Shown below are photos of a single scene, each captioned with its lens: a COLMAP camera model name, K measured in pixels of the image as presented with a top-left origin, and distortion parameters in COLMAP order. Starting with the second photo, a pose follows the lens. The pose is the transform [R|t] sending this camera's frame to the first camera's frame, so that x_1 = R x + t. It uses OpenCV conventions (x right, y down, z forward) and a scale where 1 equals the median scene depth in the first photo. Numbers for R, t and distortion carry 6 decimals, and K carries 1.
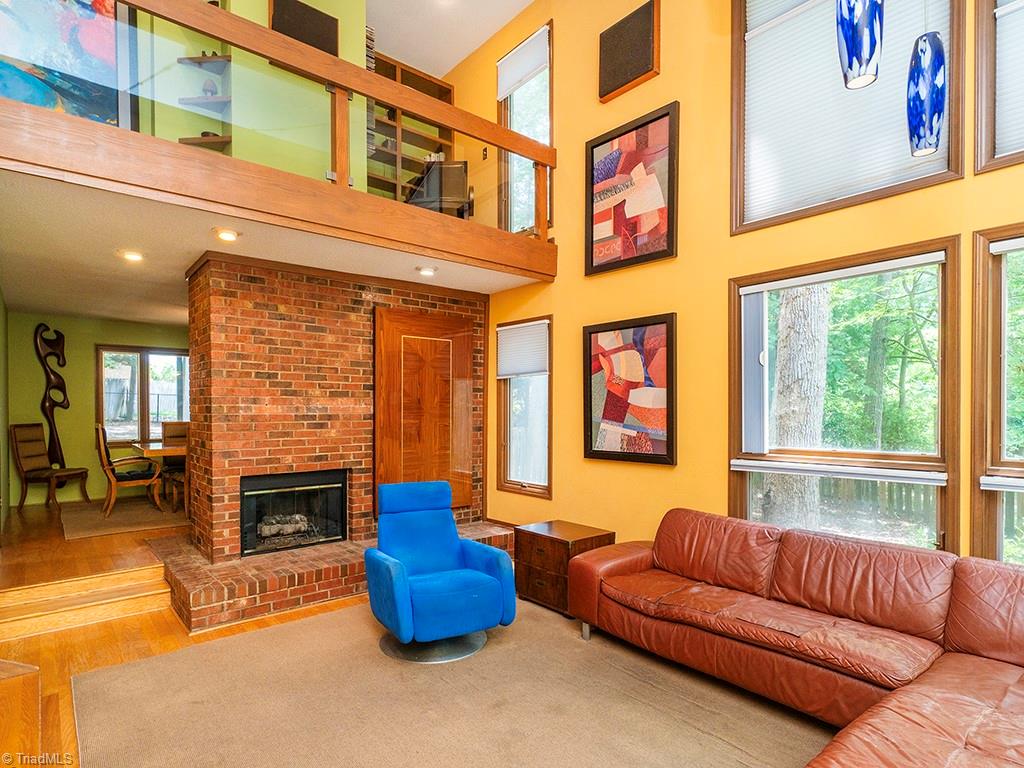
lens RADIAL K [[565.5, 0, 523.2], [0, 565.5, 414.5], [0, 0, 1]] dist [0.001197, 0.000052]
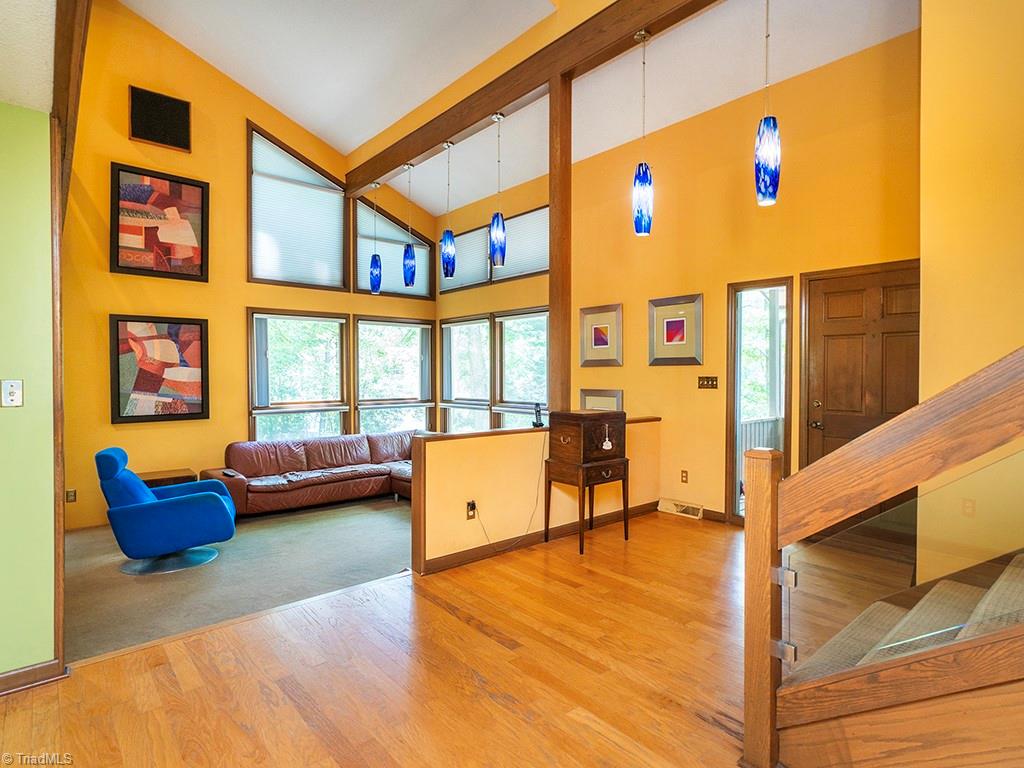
lens RADIAL K [[554.2, 0, 512.9], [0, 554.2, 381.7], [0, 0, 1]] dist [-0.004179, -0.000270]
pose [[0.000734, -0.009668, 0.999953, -1.152949], [0.012695, 0.999873, 0.009658, -0.013985], [-0.999919, 0.012687, 0.000857, 0.161912]]
